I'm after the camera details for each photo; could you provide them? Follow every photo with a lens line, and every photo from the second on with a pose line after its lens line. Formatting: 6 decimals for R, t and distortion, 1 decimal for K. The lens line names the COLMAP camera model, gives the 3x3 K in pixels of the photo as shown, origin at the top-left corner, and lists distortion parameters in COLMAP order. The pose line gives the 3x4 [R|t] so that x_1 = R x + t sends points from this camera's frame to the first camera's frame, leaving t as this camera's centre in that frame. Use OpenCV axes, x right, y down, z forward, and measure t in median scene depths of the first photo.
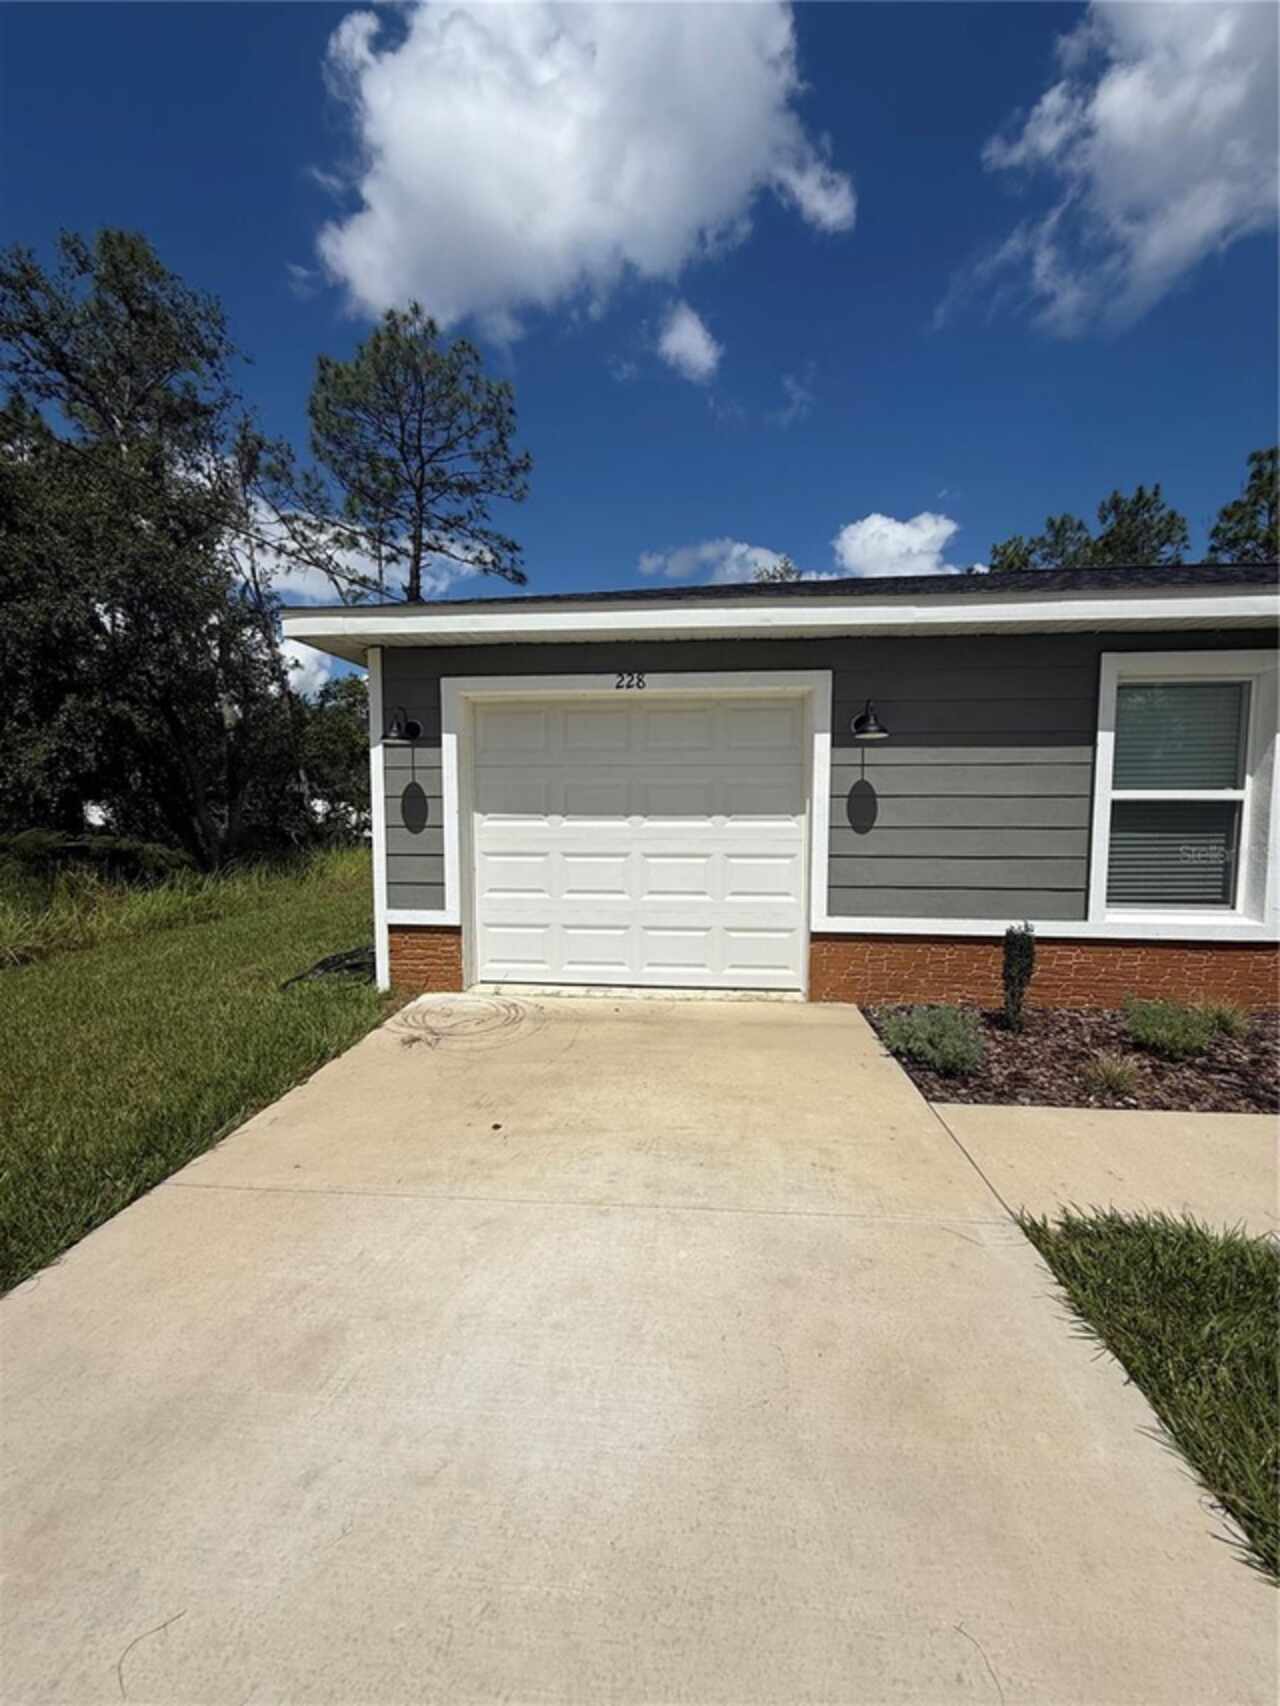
lens RADIAL K [[677.8, 0, 636.0], [0, 677.8, 846.3], [0, 0, 1]] dist [0.000058, -0.000043]
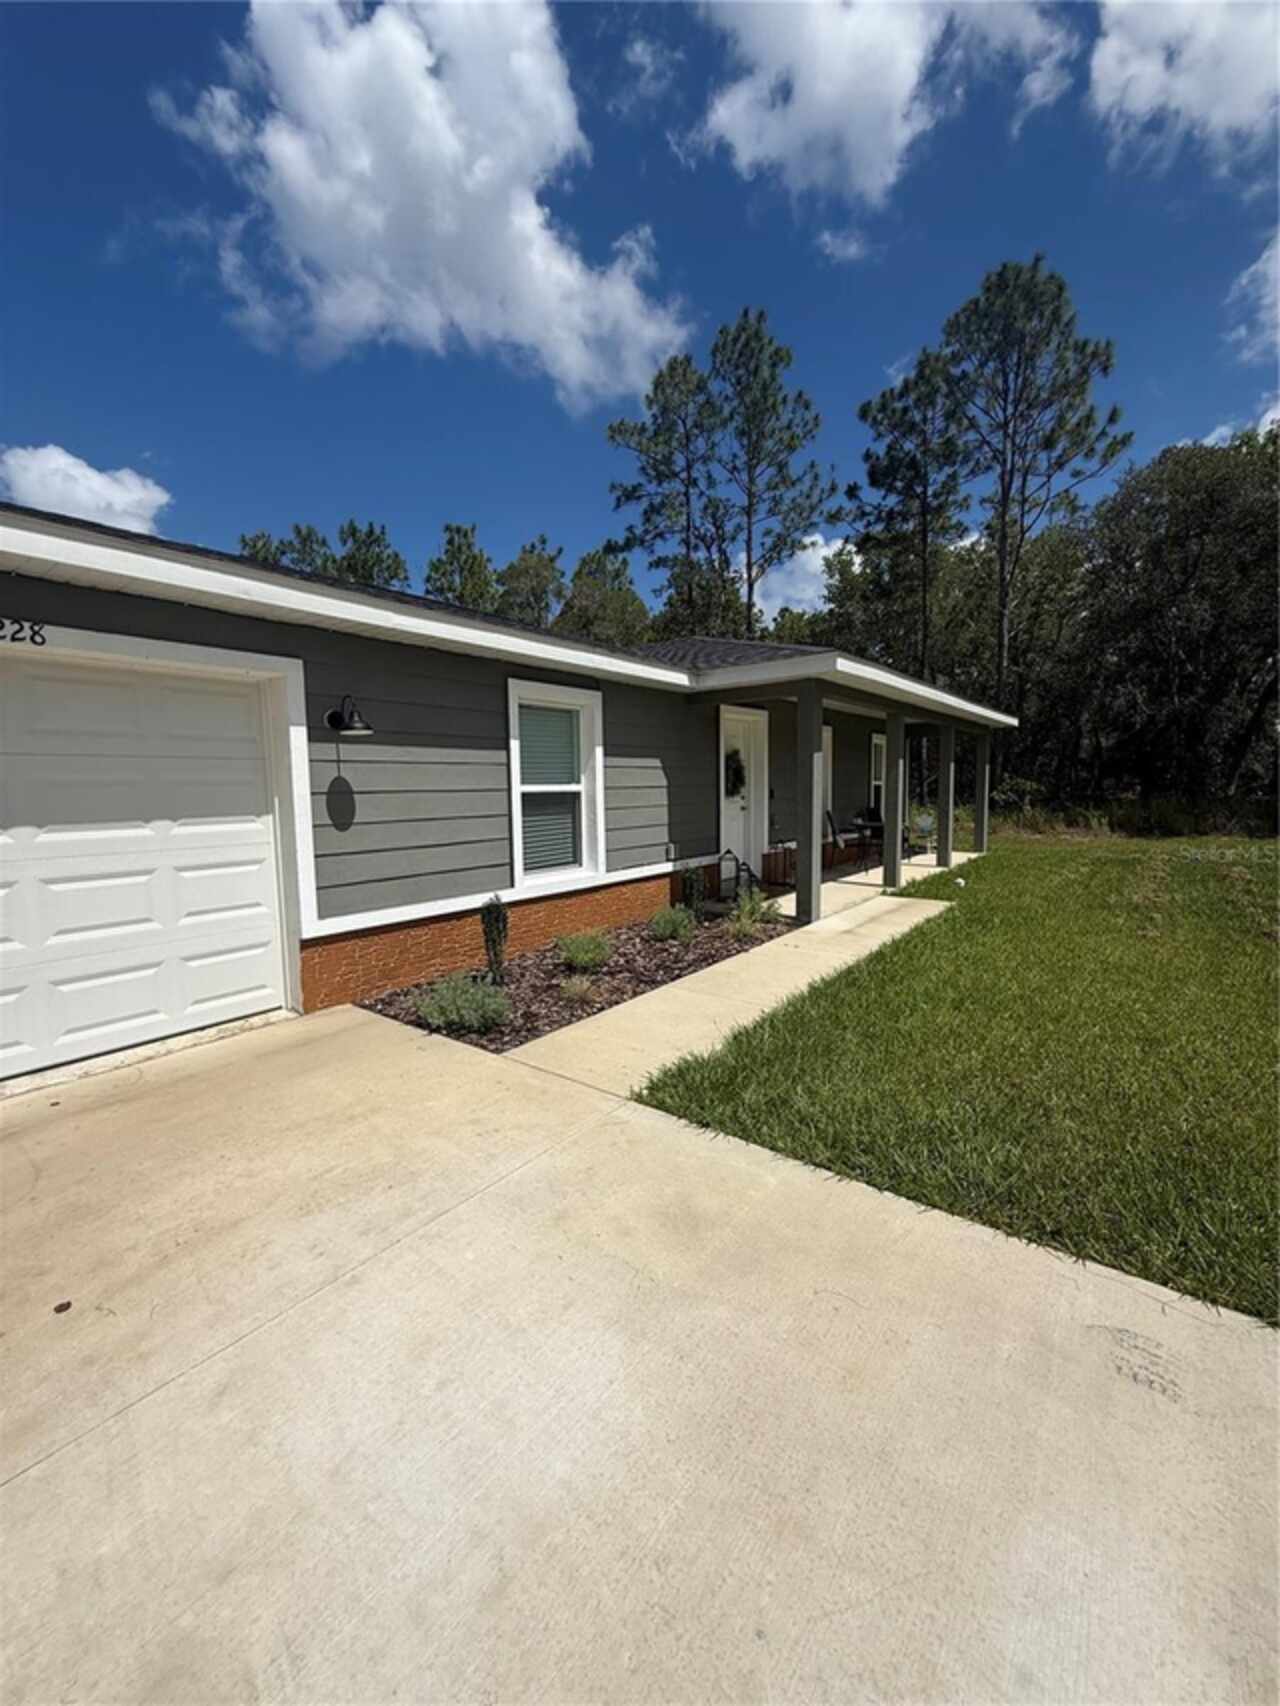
lens RADIAL K [[677.8, 0, 636.0], [0, 677.8, 846.3], [0, 0, 1]] dist [0.000058, -0.000043]
pose [[0.543121, -0.082109, 0.835630, -0.296312], [0.076748, 0.995896, 0.047974, -0.012322], [-0.836140, 0.038077, 0.547193, 0.117872]]
